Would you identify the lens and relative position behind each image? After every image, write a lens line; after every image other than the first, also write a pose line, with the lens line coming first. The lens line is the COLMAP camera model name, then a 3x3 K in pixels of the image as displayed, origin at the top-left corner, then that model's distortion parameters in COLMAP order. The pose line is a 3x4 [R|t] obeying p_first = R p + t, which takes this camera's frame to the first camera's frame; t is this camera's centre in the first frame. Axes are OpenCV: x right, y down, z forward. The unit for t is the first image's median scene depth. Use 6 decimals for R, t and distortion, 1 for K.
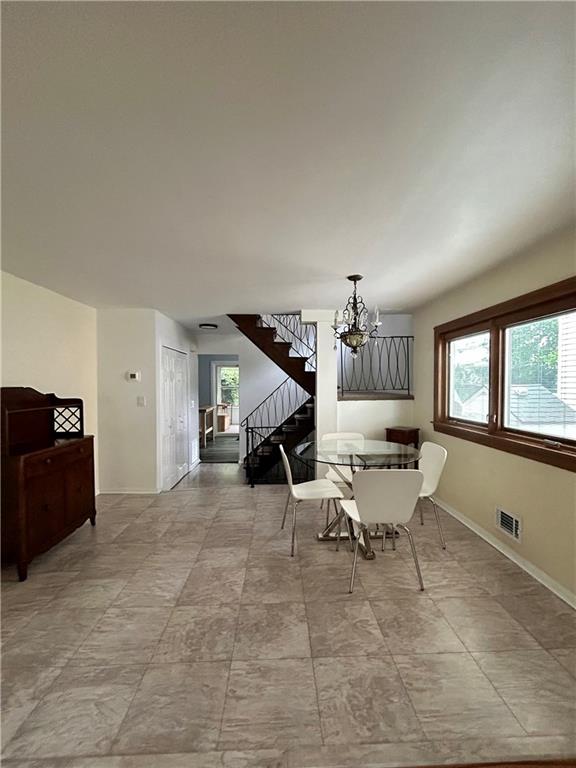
lens RADIAL K [[318.1, 0, 289.3], [0, 318.1, 394.2], [0, 0, 1]] dist [-0.002115, 0.000103]
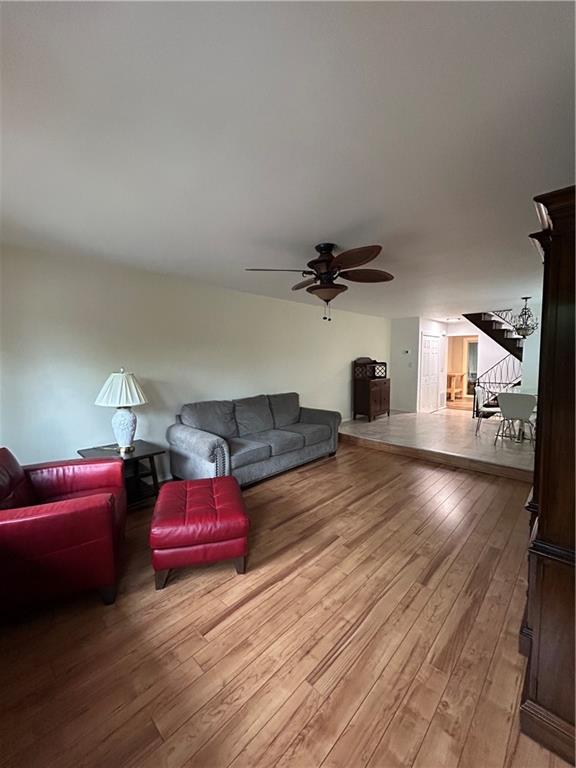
lens RADIAL K [[311.3, 0, 288.0], [0, 311.3, 384.0], [0, 0, 1]] dist [-0.001404, 0.001234]
pose [[0.691942, 0.060561, -0.719408, 0.501051], [-0.019533, 0.997681, 0.065199, 0.036871], [0.721689, -0.031062, 0.691521, -1.096842]]
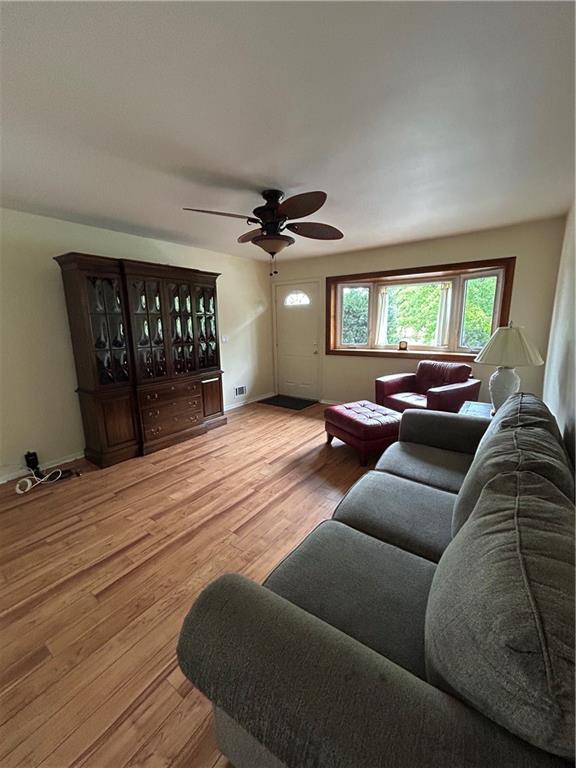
lens RADIAL K [[309.8, 0, 288.0], [0, 309.8, 384.0], [0, 0, 1]] dist [-0.016460, 0.000186]
pose [[-0.784191, -0.104662, 0.611630, -0.614107], [0.041835, 0.974513, 0.220398, 0.020821], [-0.619108, 0.198422, -0.759825, 0.236353]]
